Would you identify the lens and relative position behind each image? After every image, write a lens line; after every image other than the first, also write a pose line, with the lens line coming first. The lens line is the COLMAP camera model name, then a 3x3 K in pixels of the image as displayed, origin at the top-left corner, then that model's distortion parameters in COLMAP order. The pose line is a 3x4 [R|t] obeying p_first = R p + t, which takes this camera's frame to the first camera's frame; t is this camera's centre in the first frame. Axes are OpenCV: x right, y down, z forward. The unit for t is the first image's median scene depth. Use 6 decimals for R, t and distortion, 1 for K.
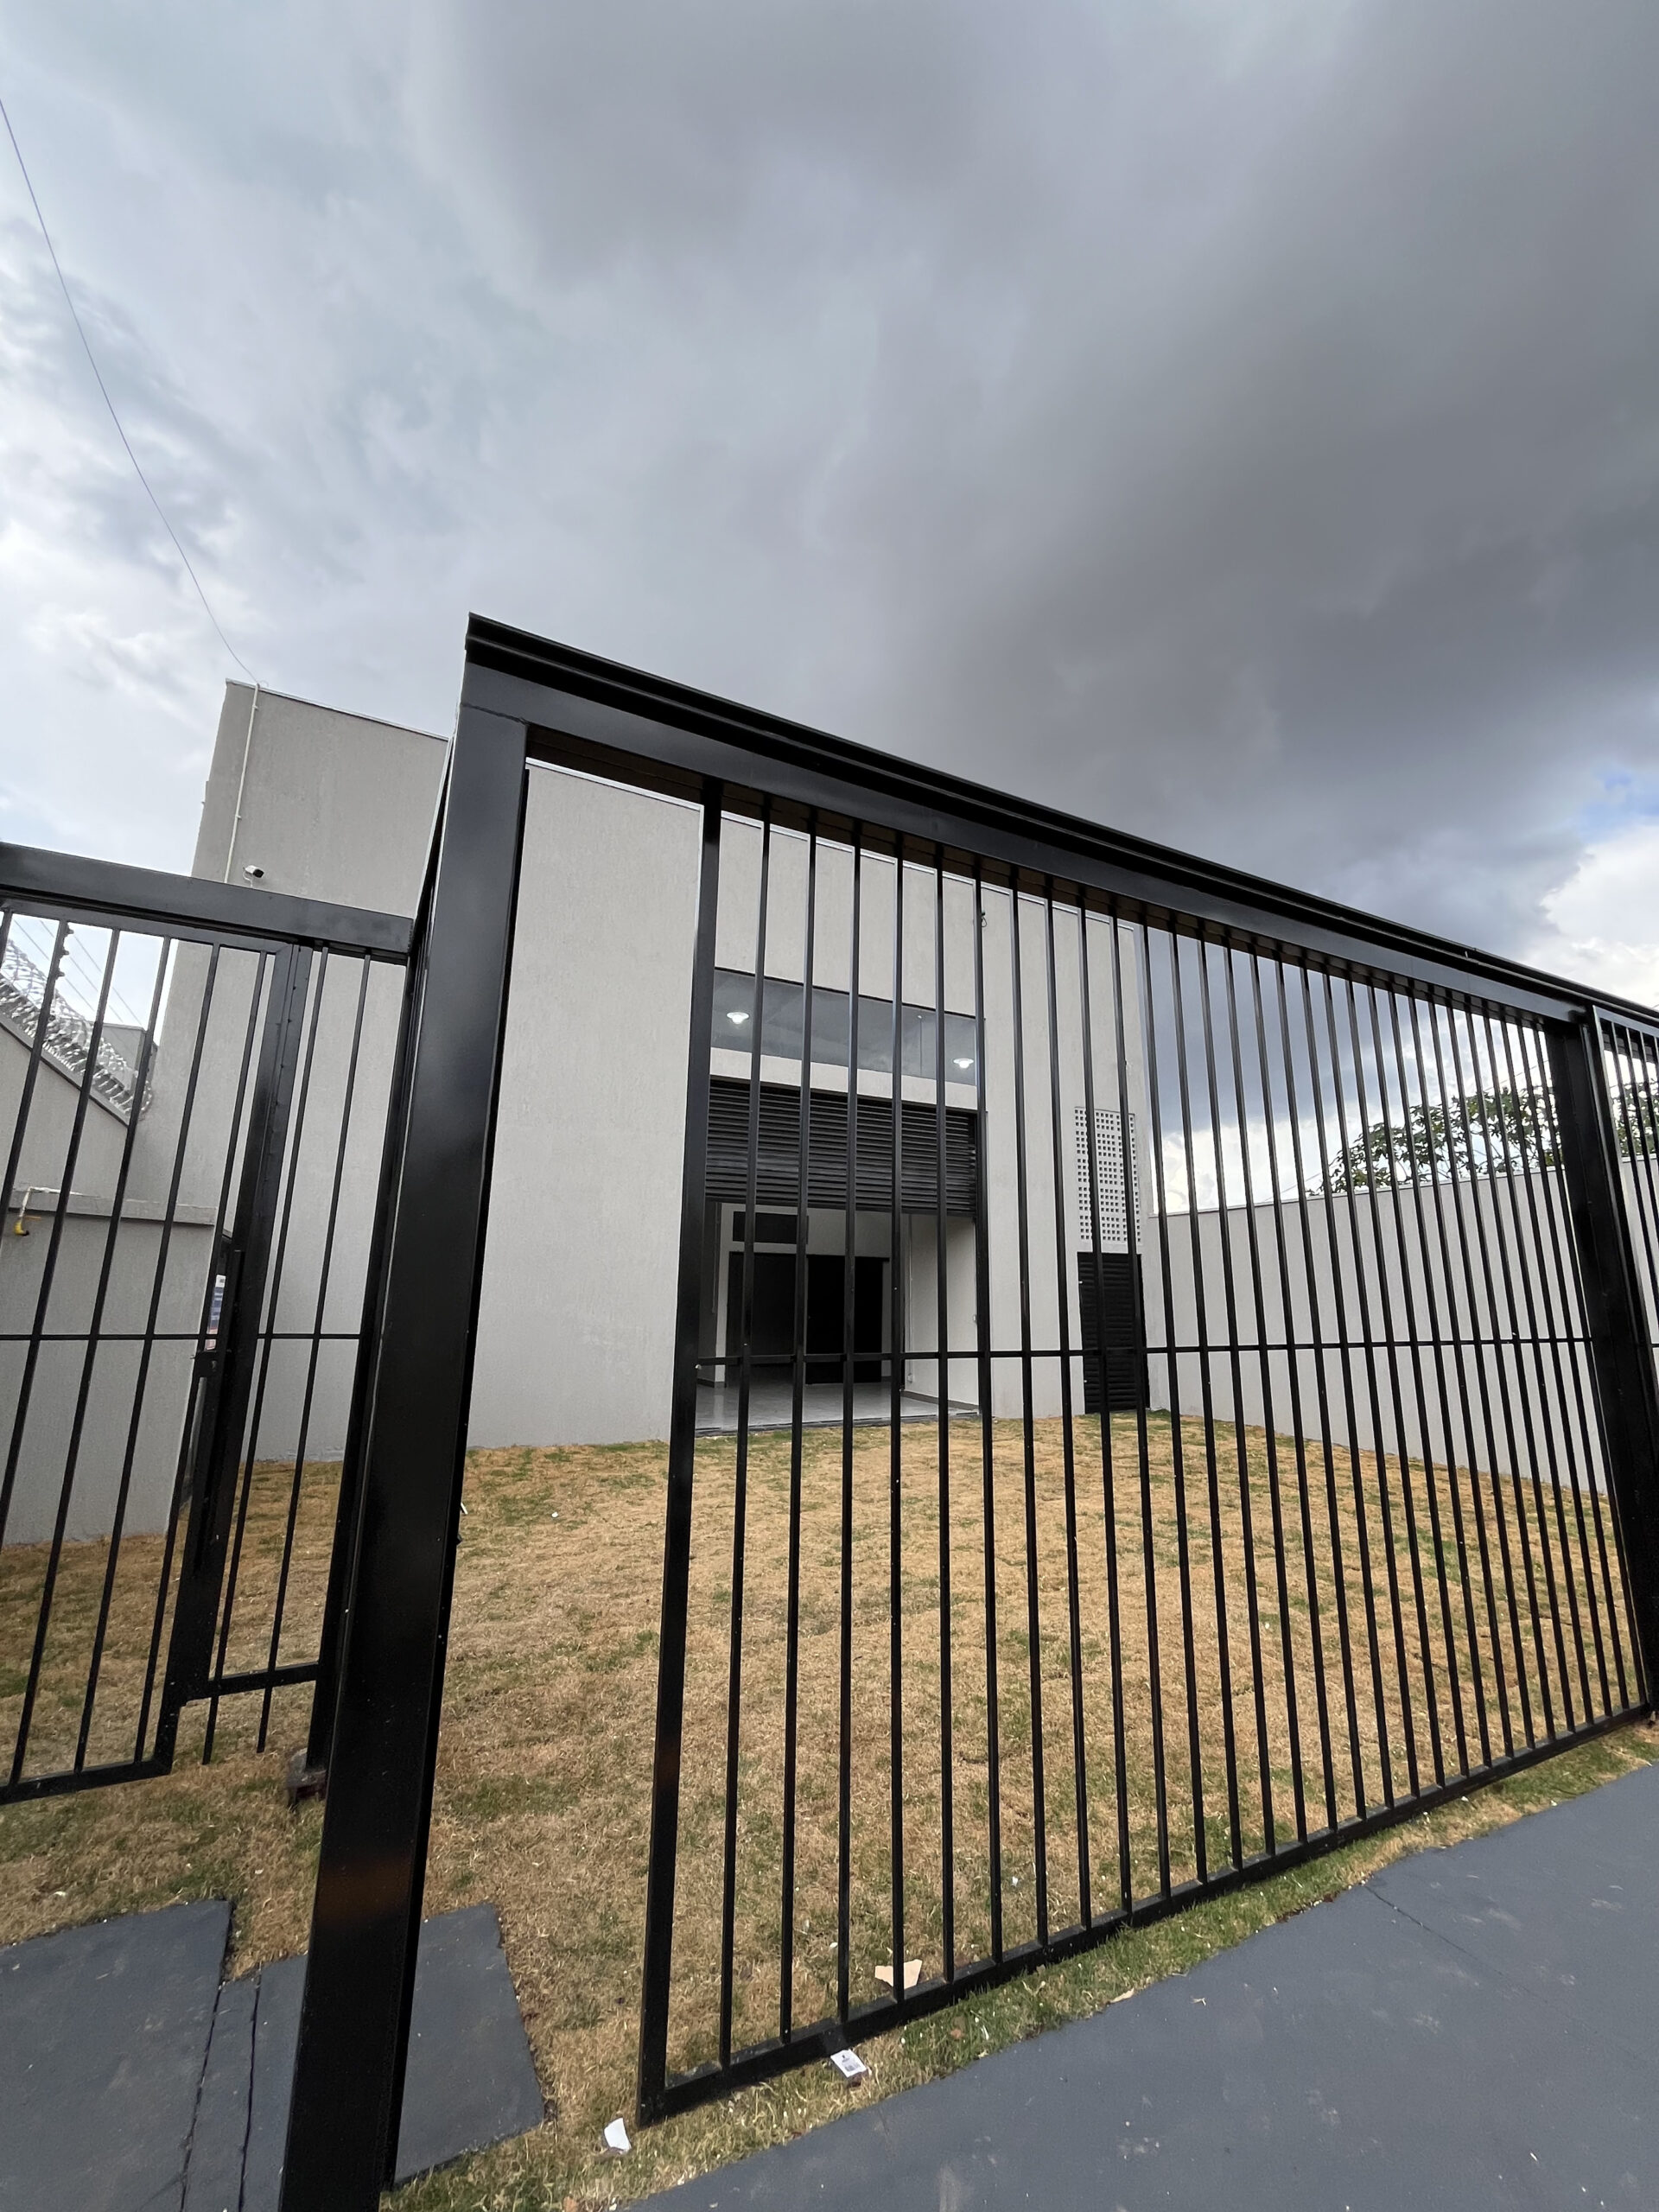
lens RADIAL K [[900.9, 0, 836.4], [0, 900.9, 1099.3], [0, 0, 1]] dist [-0.002039, -0.000125]
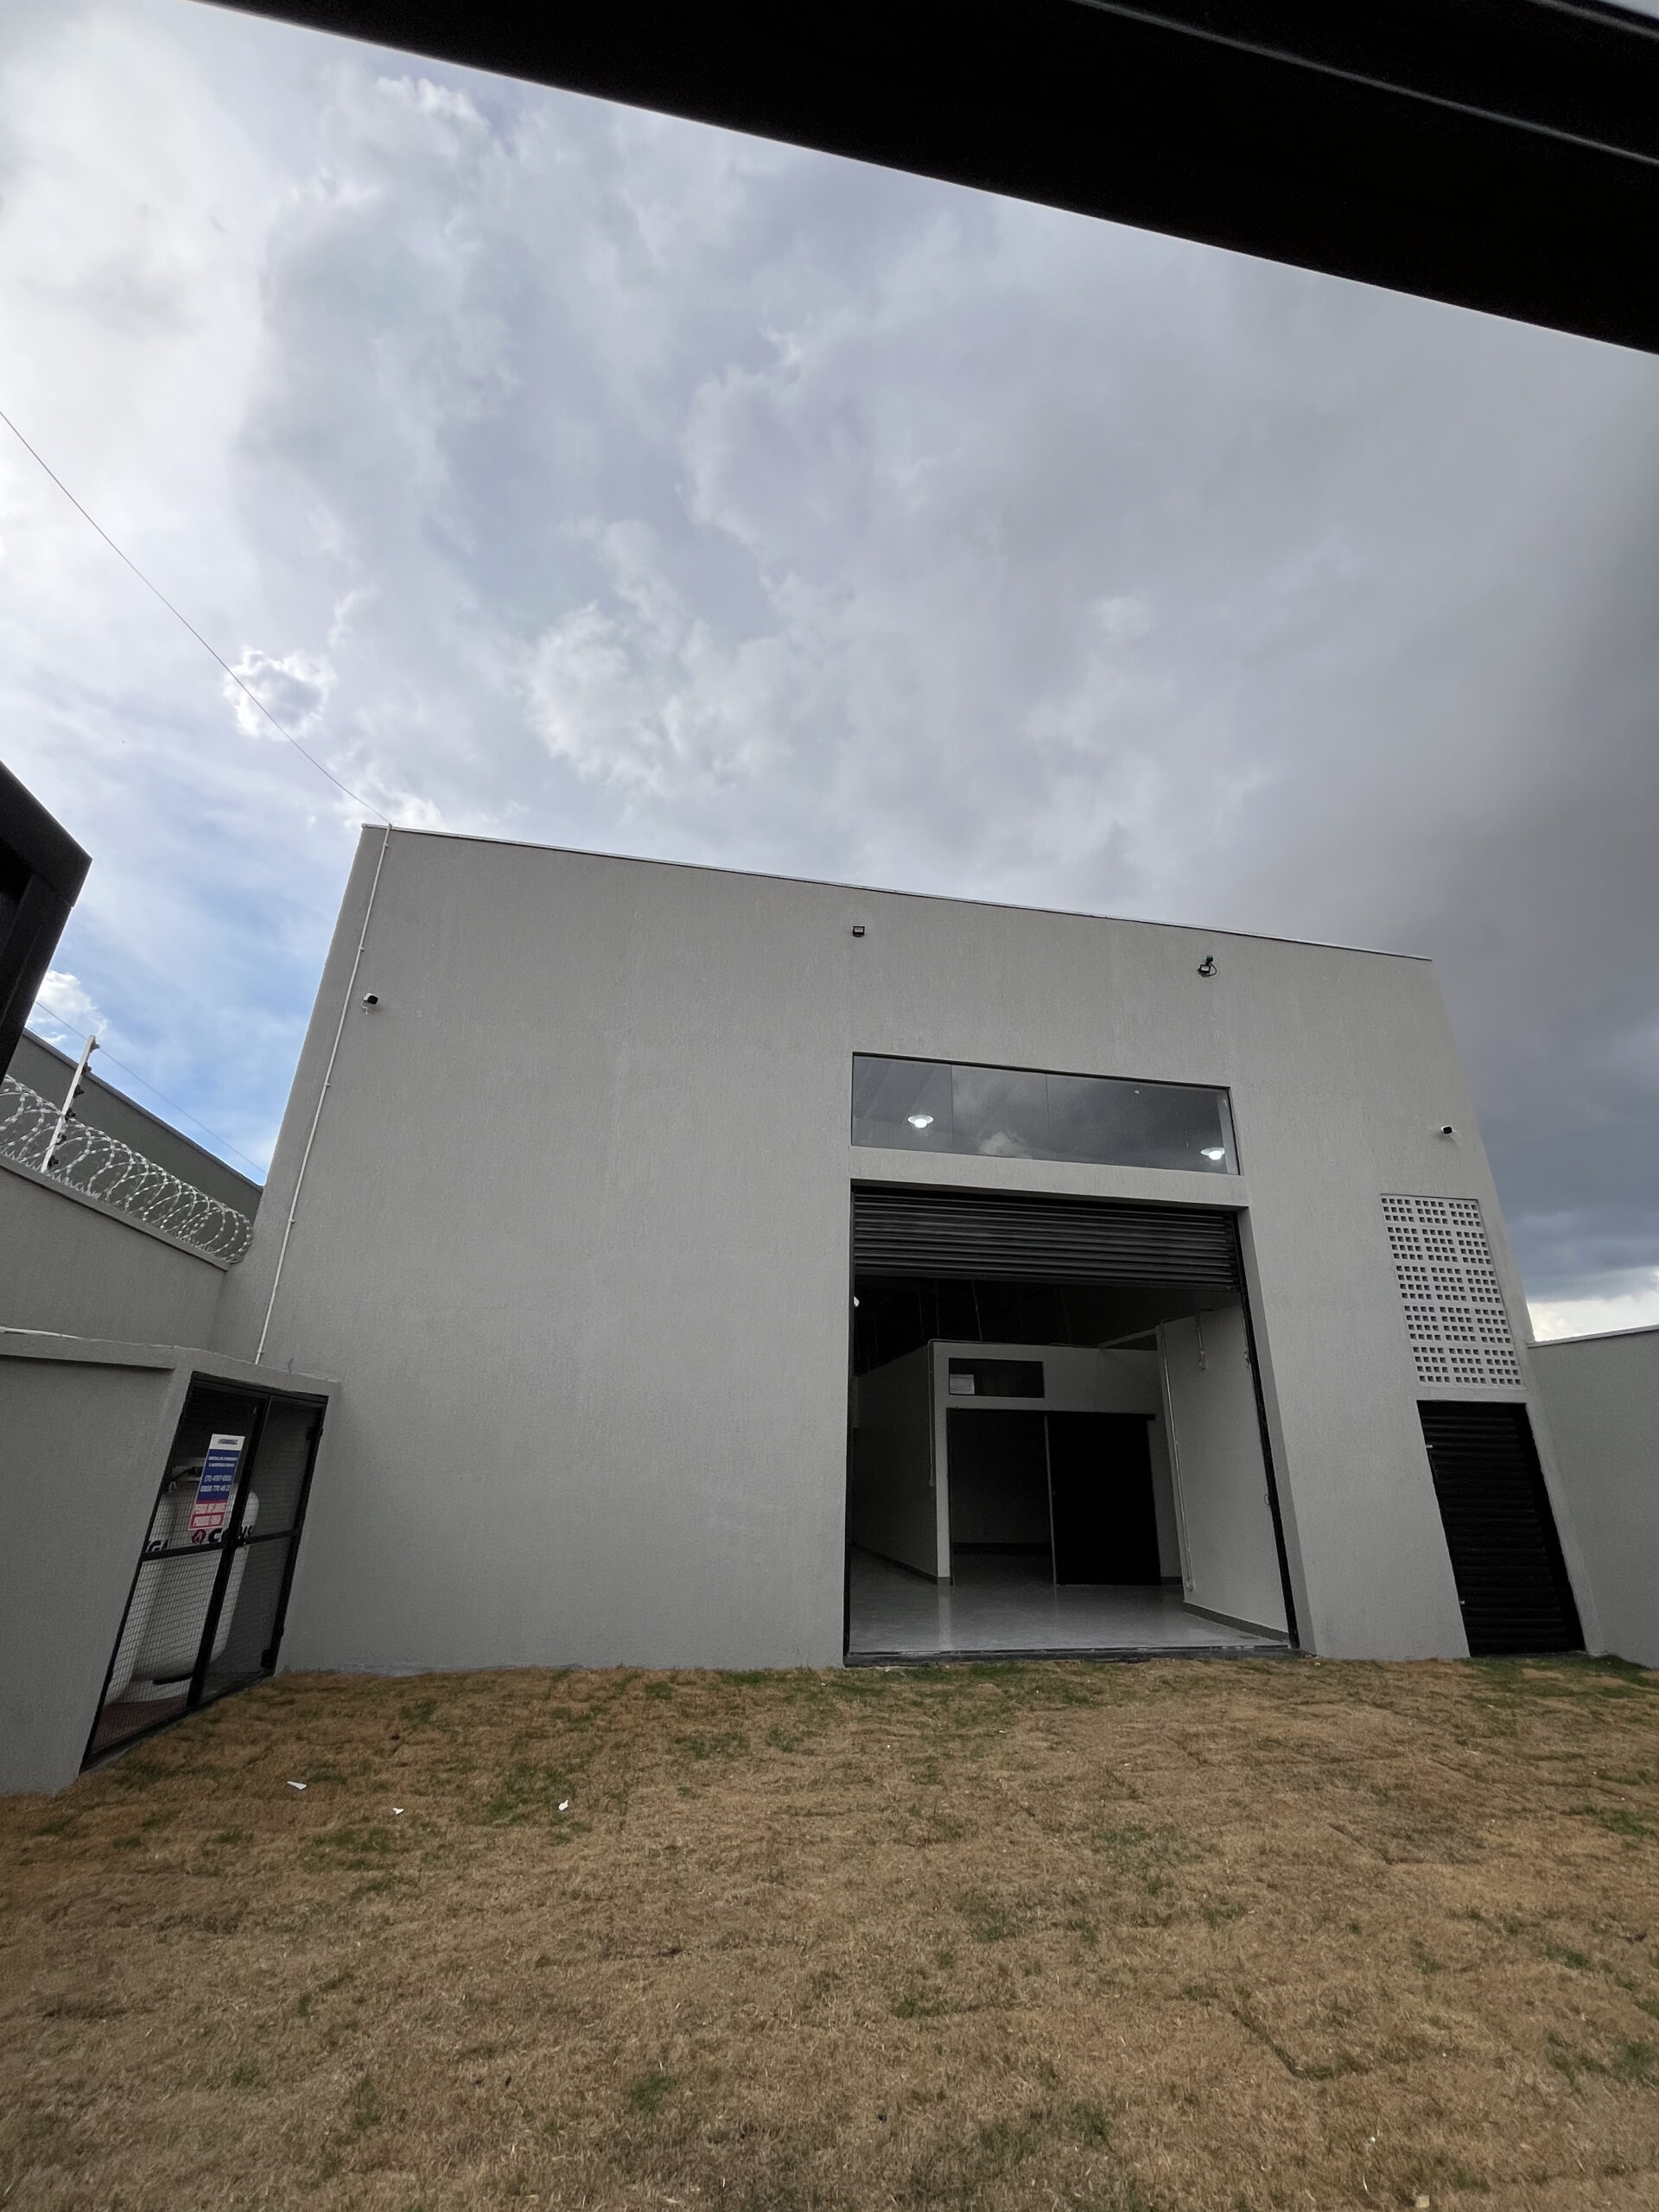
lens RADIAL K [[900.9, 0, 836.4], [0, 900.9, 1099.3], [0, 0, 1]] dist [-0.002039, -0.000125]
pose [[0.951632, -0.110258, -0.286774, 0.082176], [0.060277, 0.982250, -0.177627, 0.047030], [0.301269, 0.151749, 0.941387, 0.218559]]
